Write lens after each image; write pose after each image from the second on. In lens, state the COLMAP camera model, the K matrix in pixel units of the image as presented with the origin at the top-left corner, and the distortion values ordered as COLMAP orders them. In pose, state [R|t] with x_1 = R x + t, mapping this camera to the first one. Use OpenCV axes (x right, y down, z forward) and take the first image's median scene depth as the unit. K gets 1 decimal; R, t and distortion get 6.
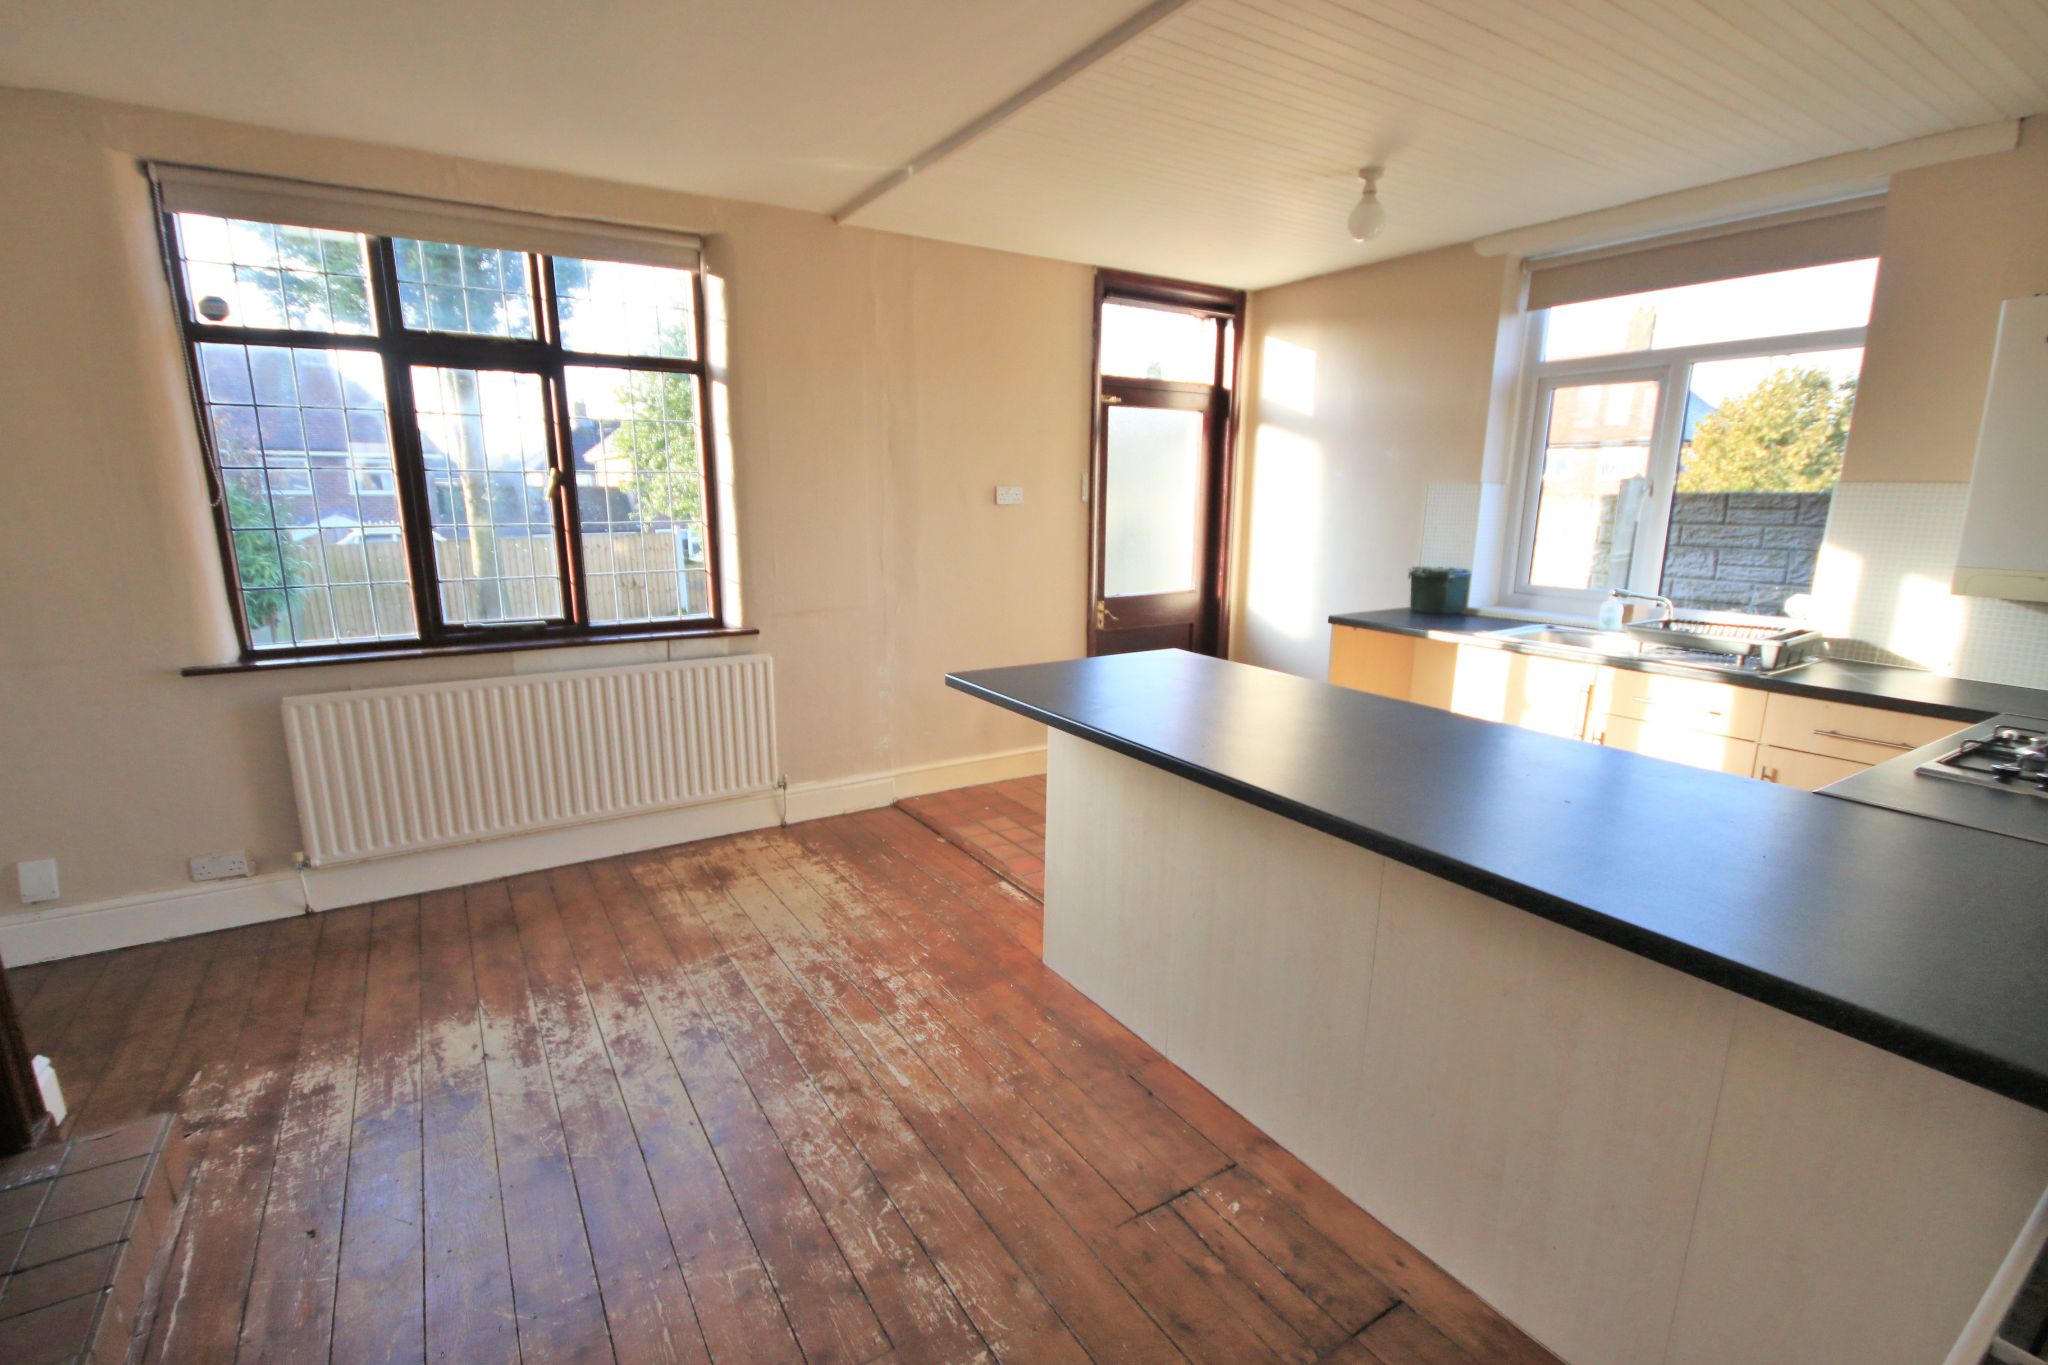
lens RADIAL K [[933.7, 0, 1020.8], [0, 933.7, 687.8], [0, 0, 1]] dist [-0.005356, -0.001698]
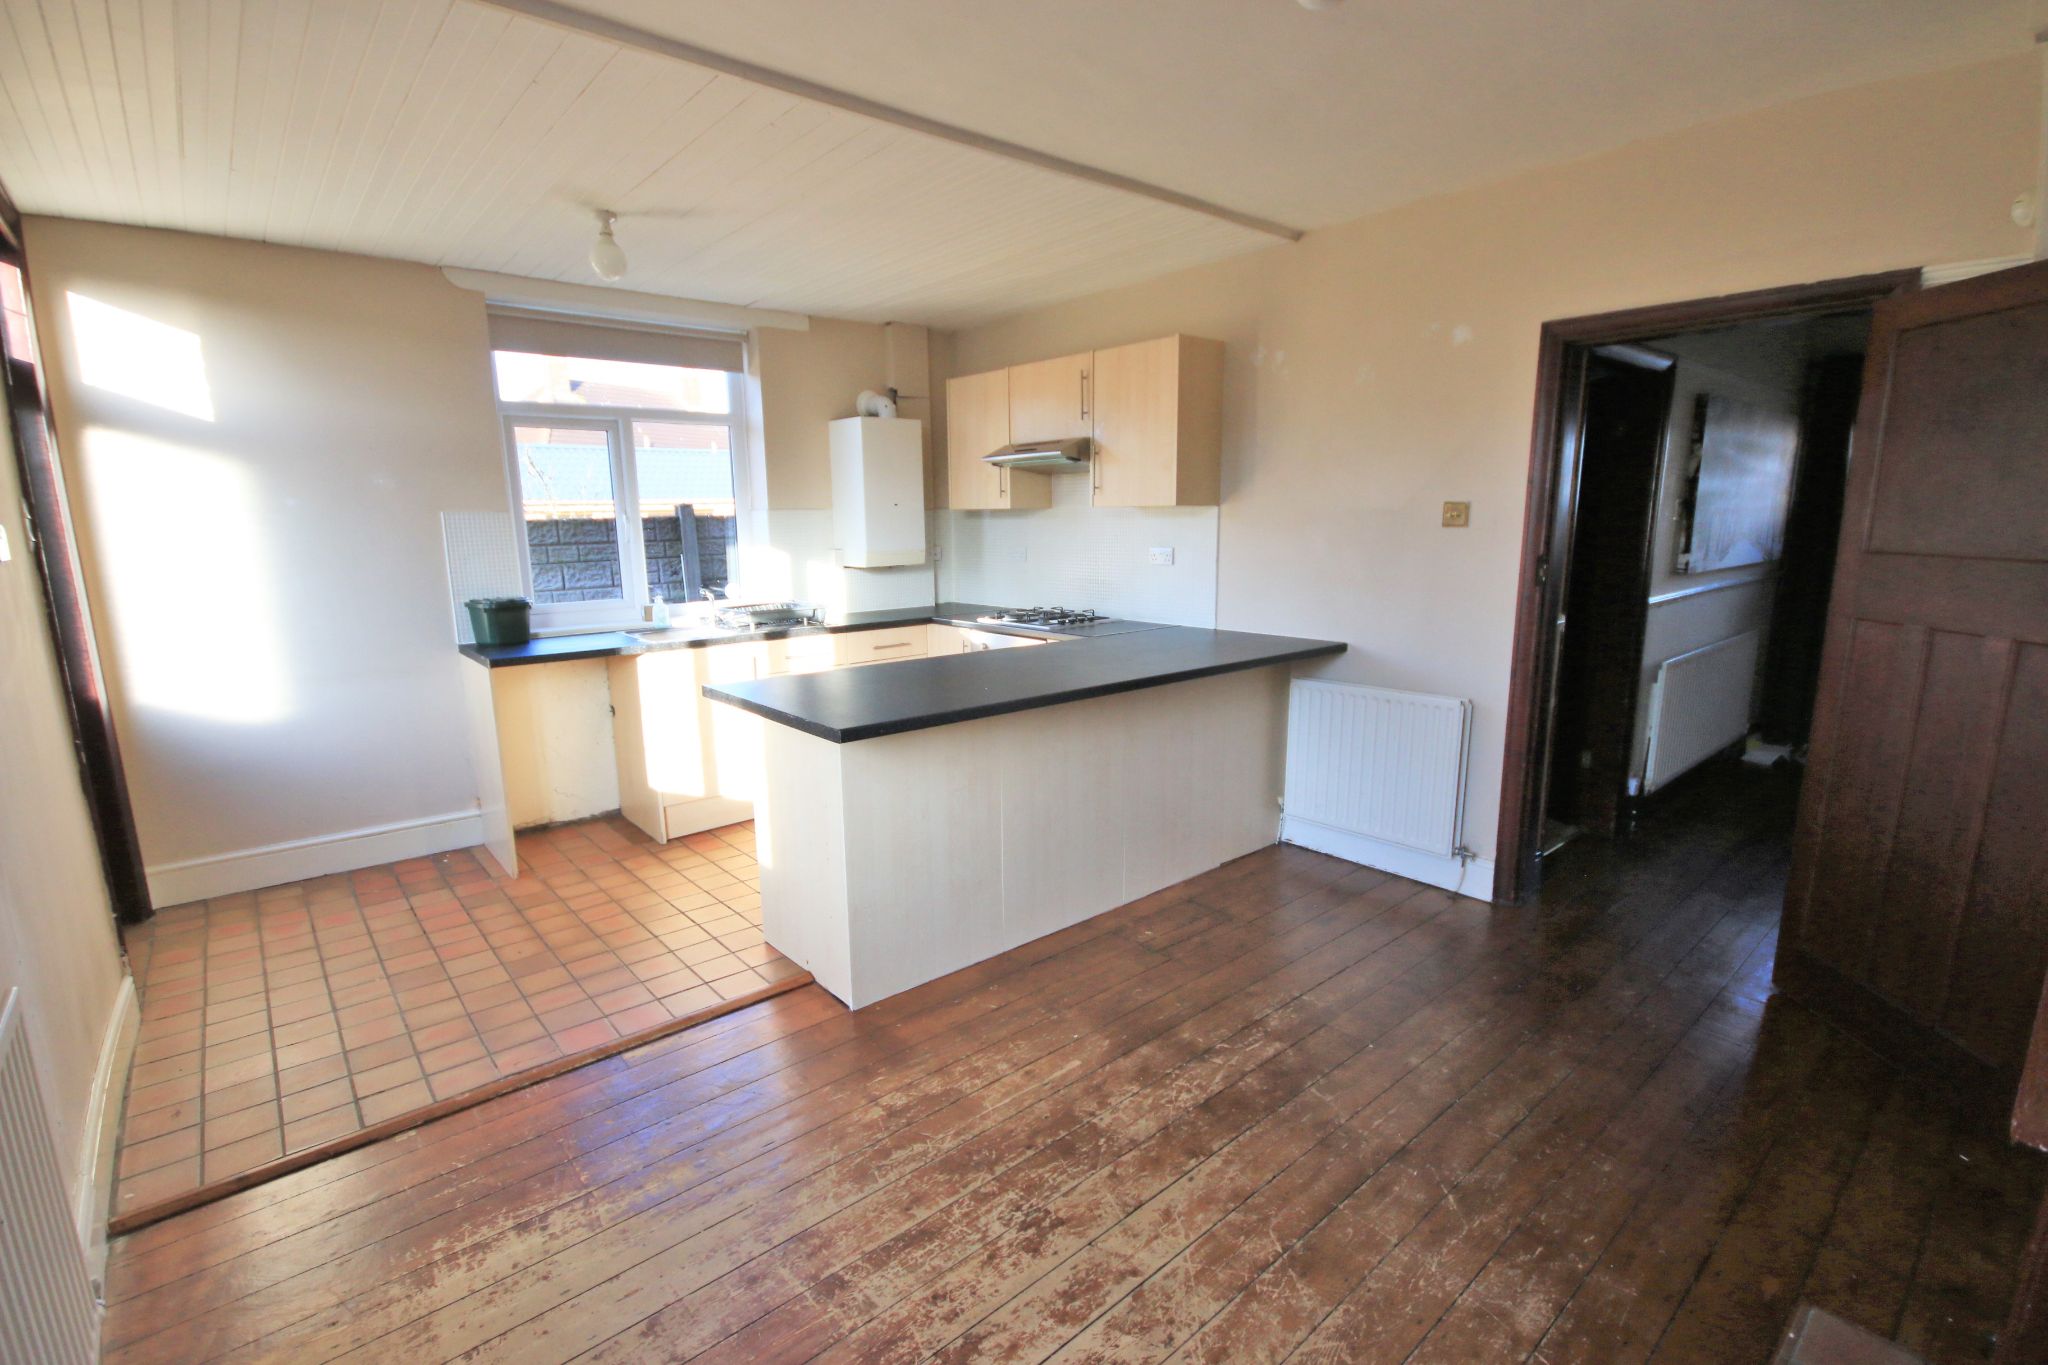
lens RADIAL K [[933.7, 0, 1009.7], [0, 933.7, 692.5], [0, 0, 1]] dist [-0.005356, -0.001698]
pose [[-0.137661, -0.187632, 0.972545, -0.926095], [0.219114, 0.951797, 0.214644, -0.197574], [-0.965939, 0.242646, -0.089912, 0.915924]]
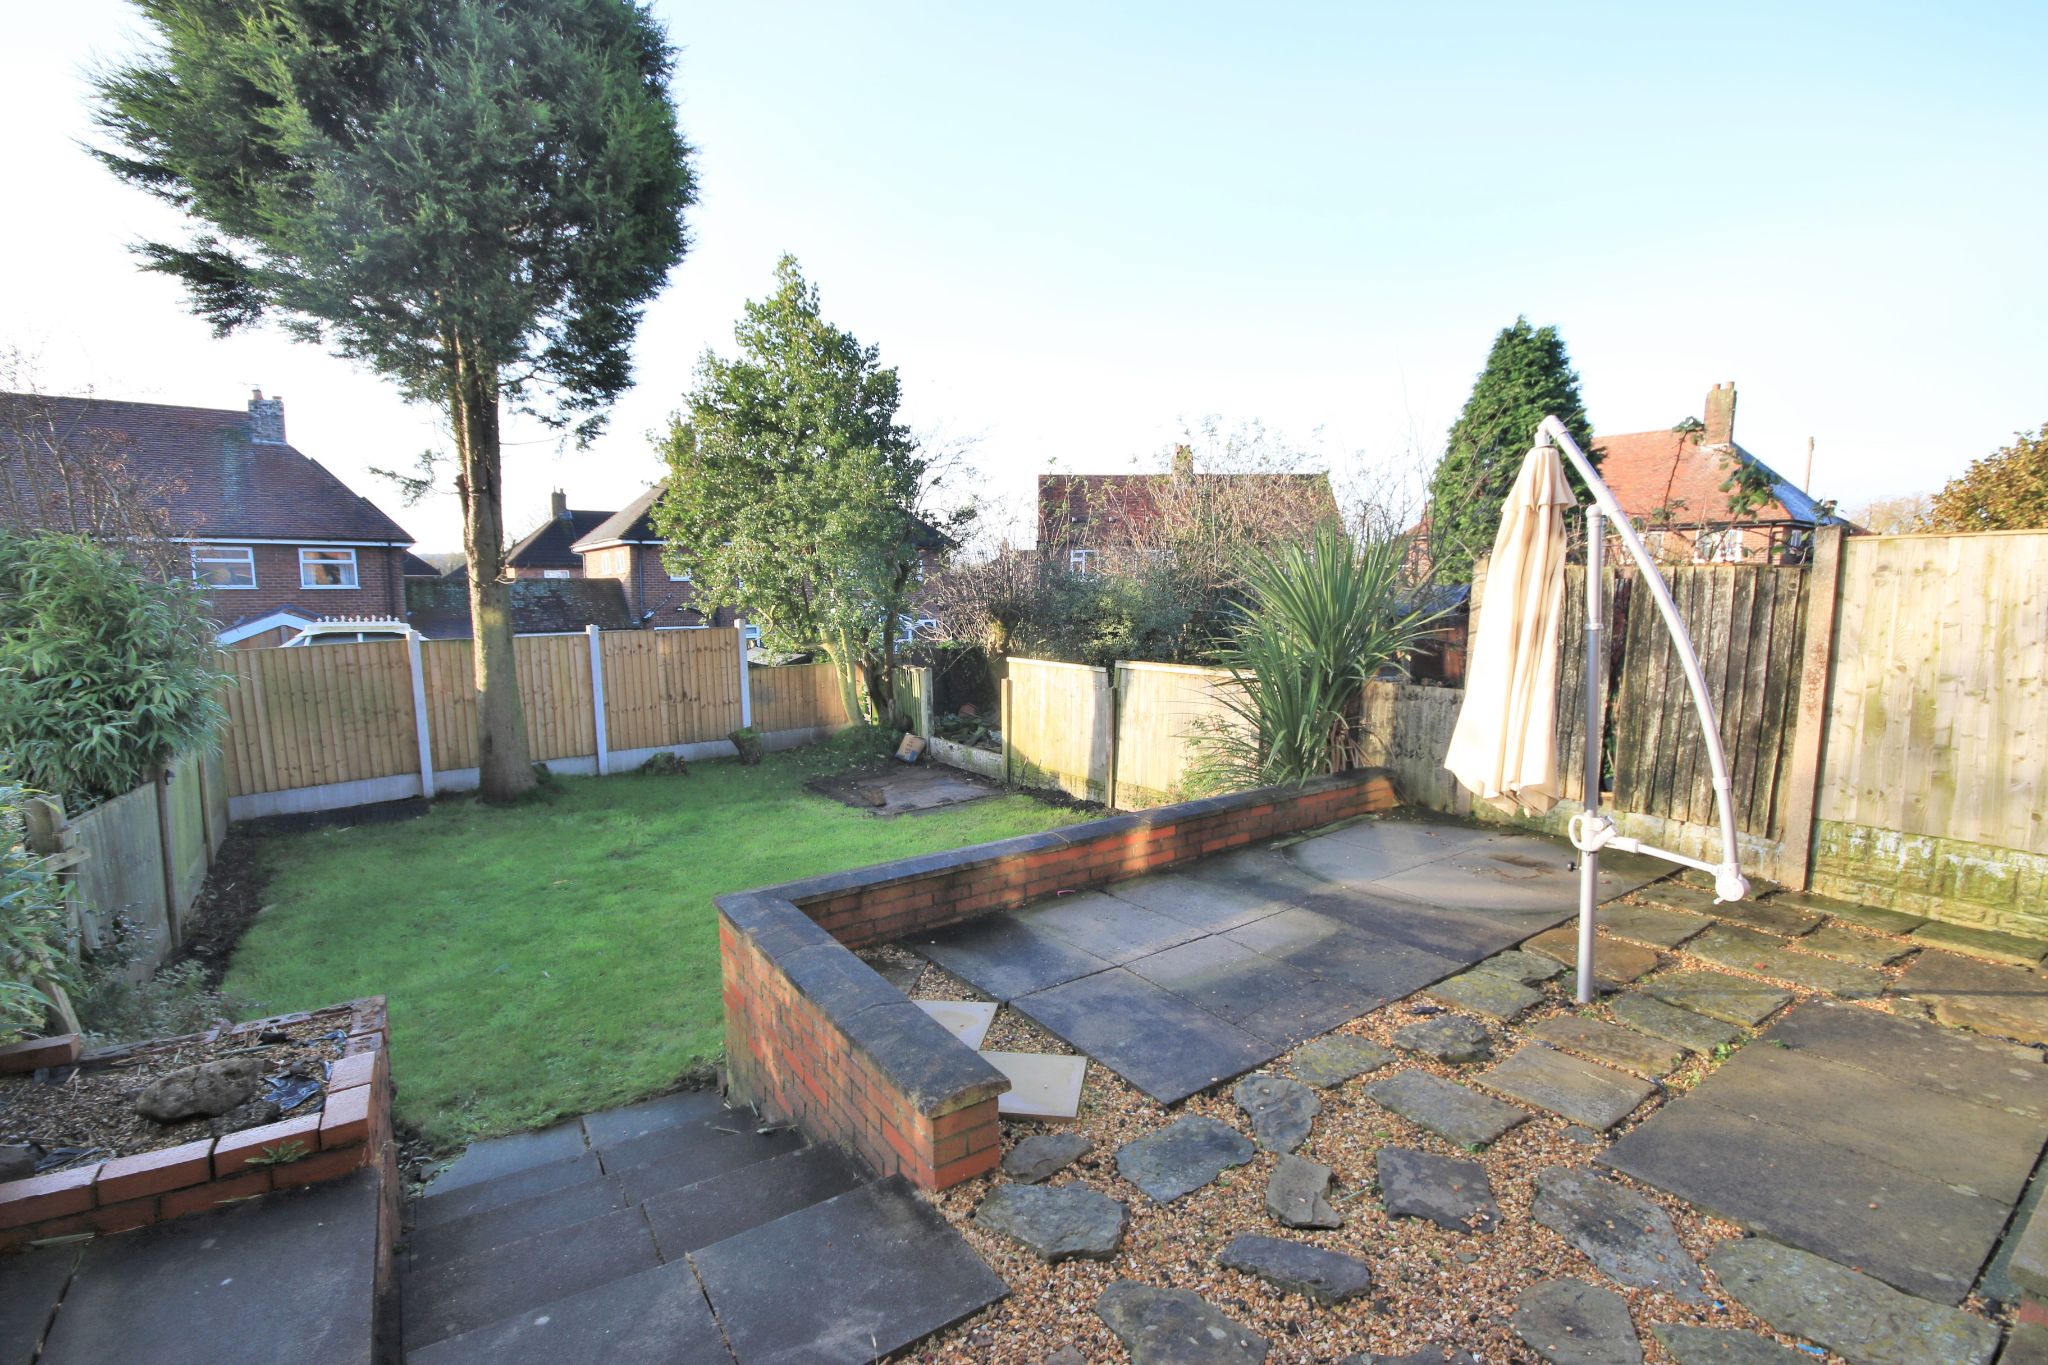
lens RADIAL K [[933.7, 0, 1013.3], [0, 933.7, 694.8], [0, 0, 1]] dist [-0.005356, -0.001698]
pose [[0.999259, -0.012228, 0.036509, -0.194805], [0.015592, 0.995512, -0.093339, -0.041430], [-0.035204, 0.093839, 0.994965, 0.268107]]
